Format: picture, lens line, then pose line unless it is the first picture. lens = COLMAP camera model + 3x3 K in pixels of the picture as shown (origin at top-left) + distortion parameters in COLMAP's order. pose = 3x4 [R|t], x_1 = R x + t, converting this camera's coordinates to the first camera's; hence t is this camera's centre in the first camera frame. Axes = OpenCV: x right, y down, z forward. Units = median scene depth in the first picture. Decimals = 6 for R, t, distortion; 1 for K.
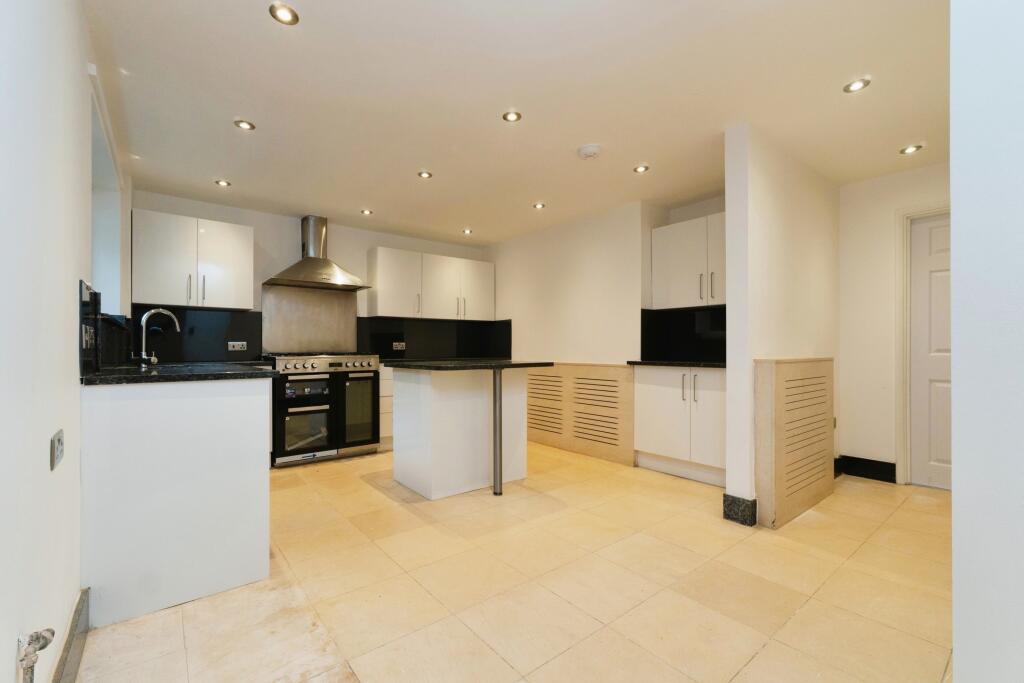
lens RADIAL K [[449.1, 0, 516.6], [0, 449.1, 345.5], [0, 0, 1]] dist [0.004803, 0.000484]
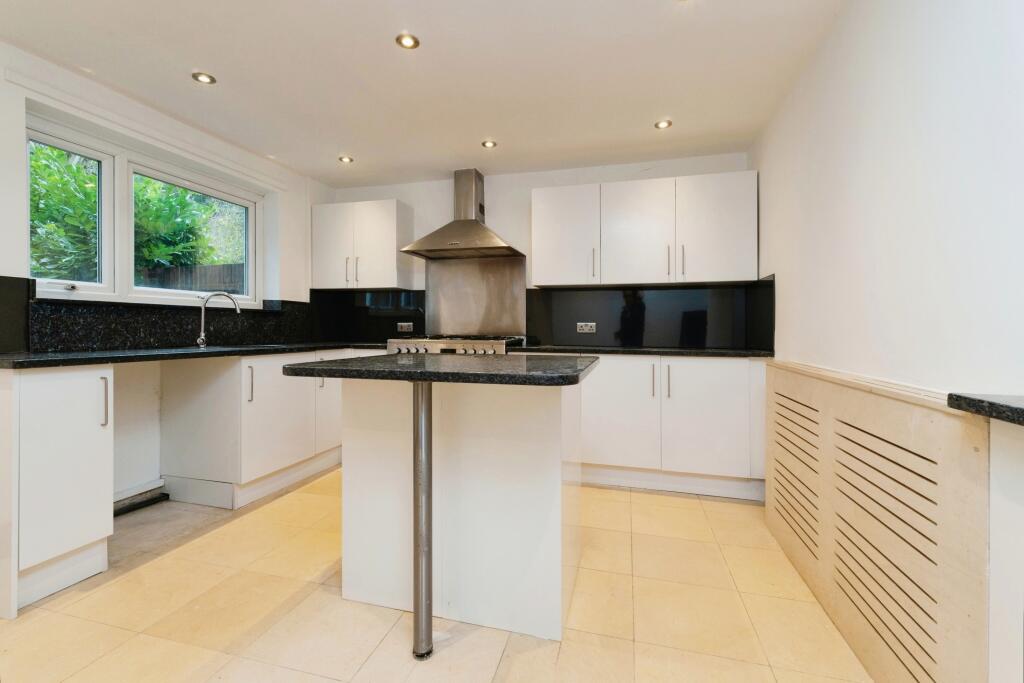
lens RADIAL K [[449.1, 0, 509.1], [0, 449.1, 332.2], [0, 0, 1]] dist [0.004803, 0.000484]
pose [[0.573493, 0.011959, -0.819123, 0.290986], [0.001092, 0.999881, 0.015363, -0.002812], [0.819209, -0.009706, 0.573412, 0.616566]]
